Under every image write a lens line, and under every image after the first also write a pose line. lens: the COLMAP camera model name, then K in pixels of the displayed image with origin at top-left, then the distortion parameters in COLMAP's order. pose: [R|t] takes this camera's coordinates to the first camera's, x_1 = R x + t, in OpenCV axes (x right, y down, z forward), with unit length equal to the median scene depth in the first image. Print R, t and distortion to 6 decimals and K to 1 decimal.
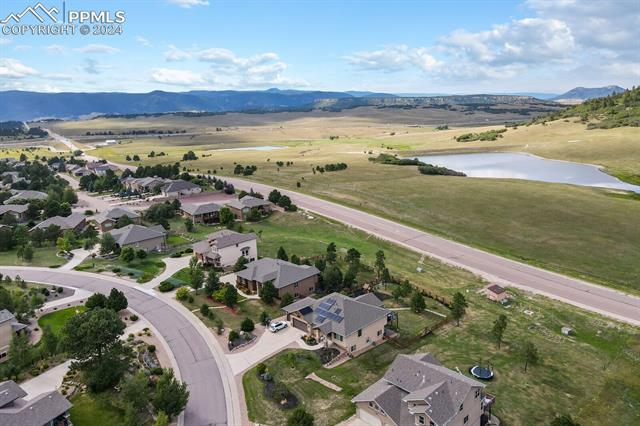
lens RADIAL K [[468.7, 0, 323.6], [0, 468.7, 211.8], [0, 0, 1]] dist [0.002690, -0.001391]
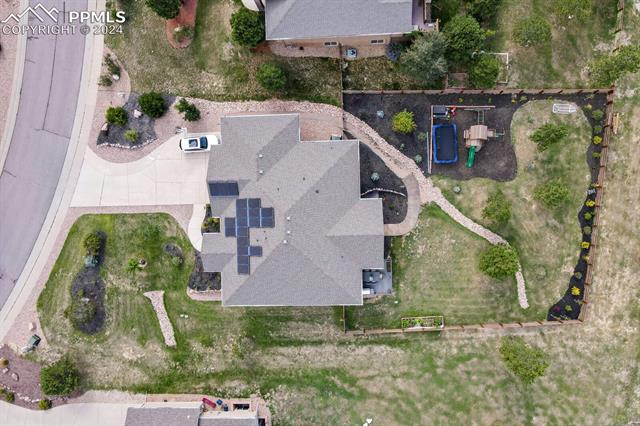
lens RADIAL K [[468.7, 0, 323.6], [0, 468.7, 211.8], [0, 0, 1]] dist [0.002690, -0.001391]
pose [[0.724230, 0.689558, 0.000820, 0.050976], [-0.130983, 0.136401, 0.981956, -0.267541], [0.677004, -0.711270, 0.189106, 0.962483]]
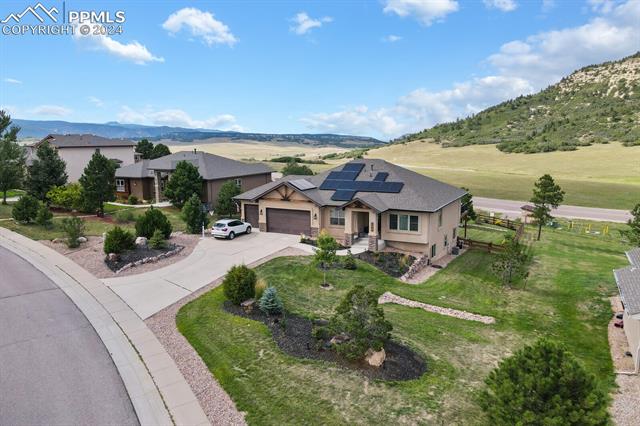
lens RADIAL K [[468.7, 0, 323.6], [0, 468.7, 211.8], [0, 0, 1]] dist [0.002690, -0.001391]
pose [[0.950140, -0.014776, 0.311472, -0.151753], [0.042267, 0.995761, -0.081697, 0.271720], [-0.308945, 0.090788, 0.946737, 0.596990]]
